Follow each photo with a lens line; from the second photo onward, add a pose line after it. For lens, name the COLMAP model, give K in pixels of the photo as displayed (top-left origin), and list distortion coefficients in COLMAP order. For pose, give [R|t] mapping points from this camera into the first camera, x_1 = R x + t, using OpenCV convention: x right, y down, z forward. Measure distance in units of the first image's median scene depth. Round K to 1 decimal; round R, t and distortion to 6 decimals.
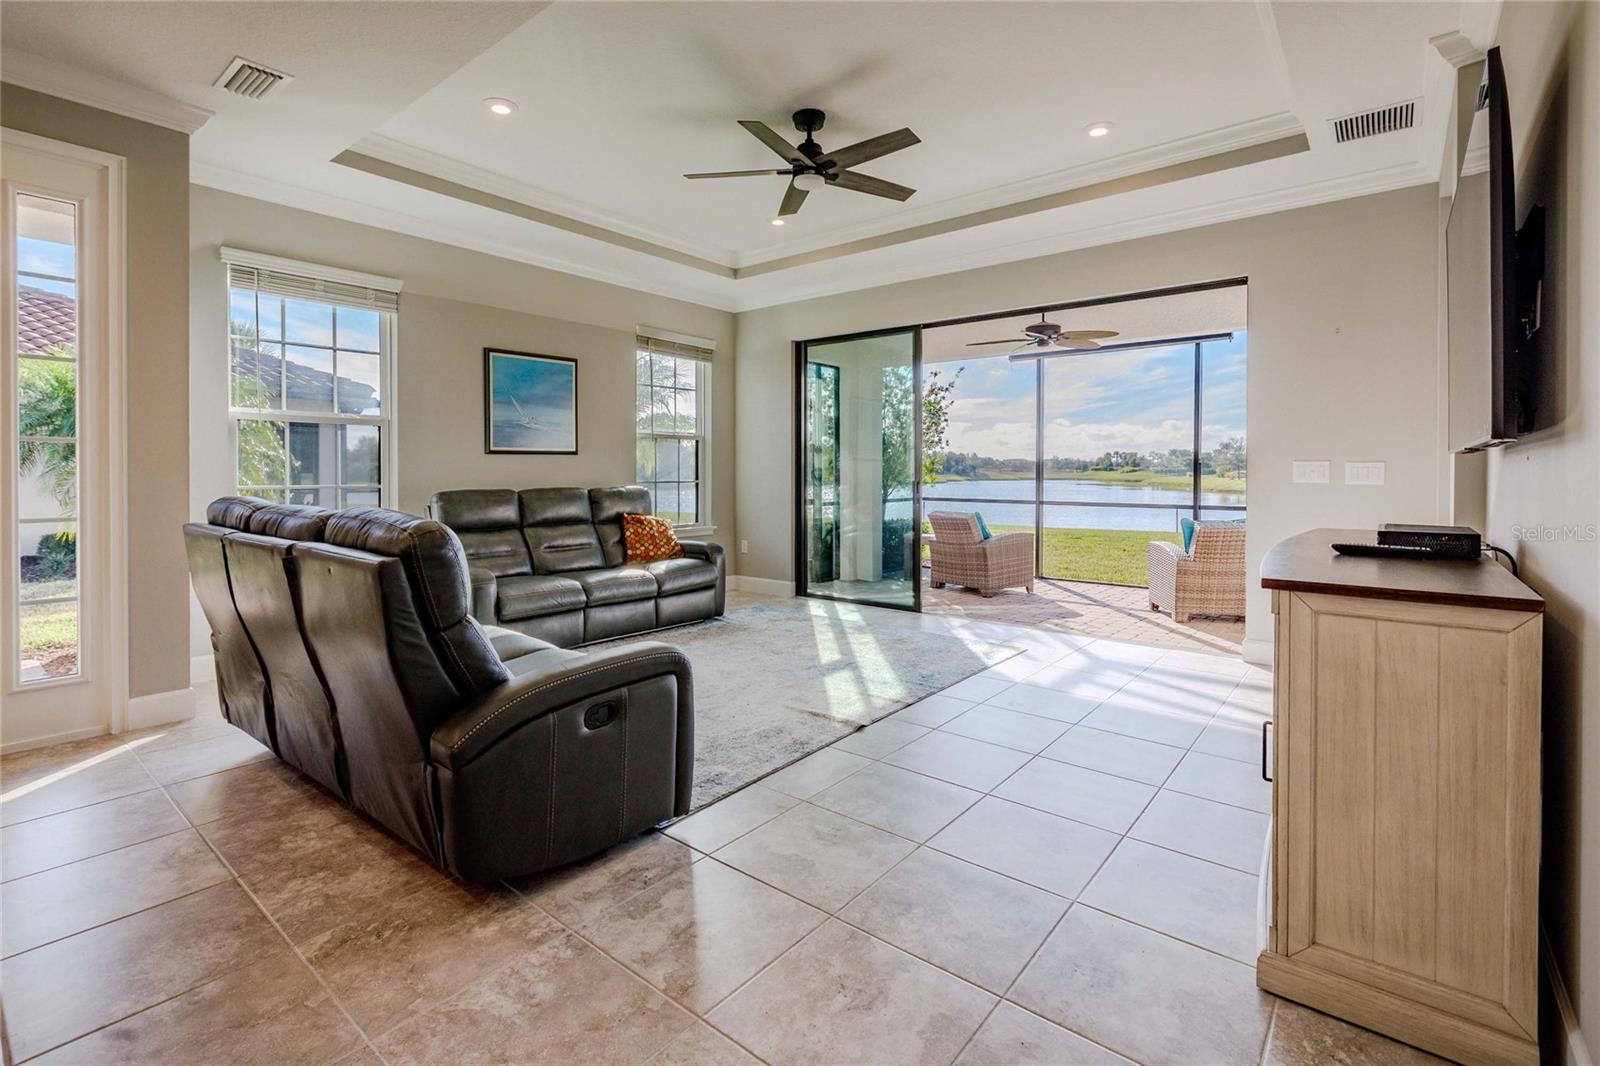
lens RADIAL K [[731.0, 0, 799.8], [0, 731.0, 481.9], [0, 0, 1]] dist [-0.000241, -0.000174]
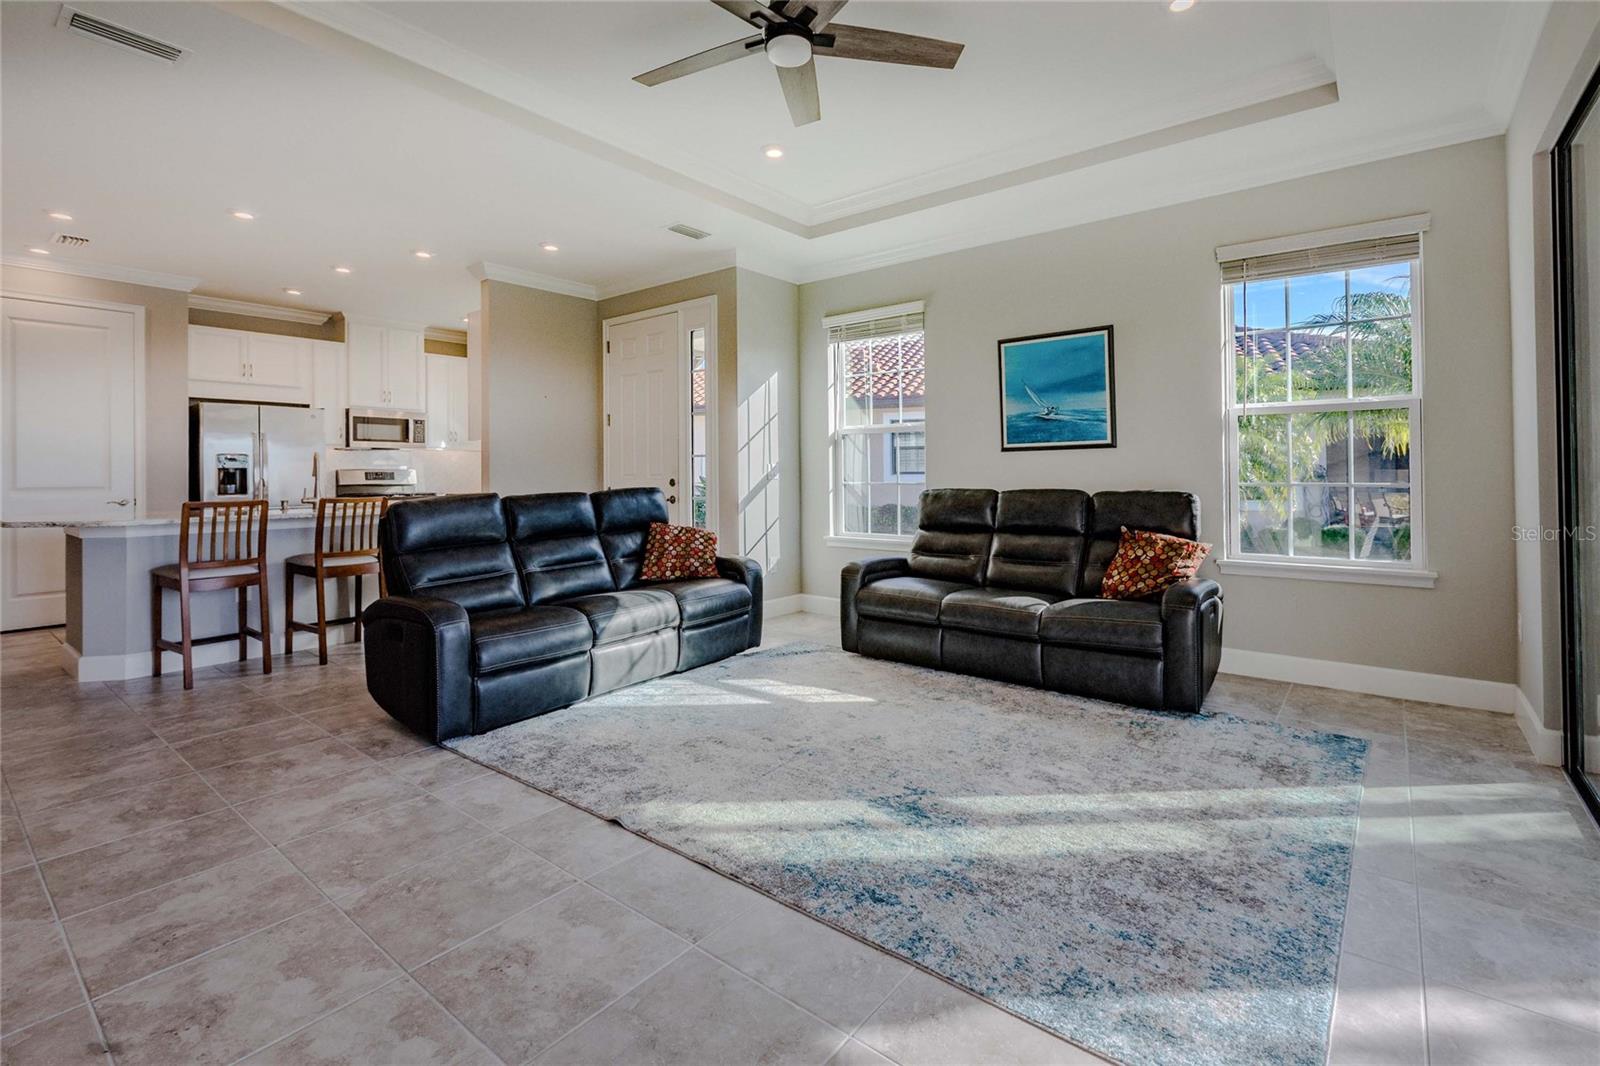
lens RADIAL K [[734.6, 0, 799.6], [0, 734.6, 457.4], [0, 0, 1]] dist [0.001465, -0.000080]
pose [[0.016559, -0.016353, -0.999729, 0.519024], [-0.001209, 0.999865, -0.016376, -0.015100], [0.999862, 0.001480, 0.016537, 0.721257]]
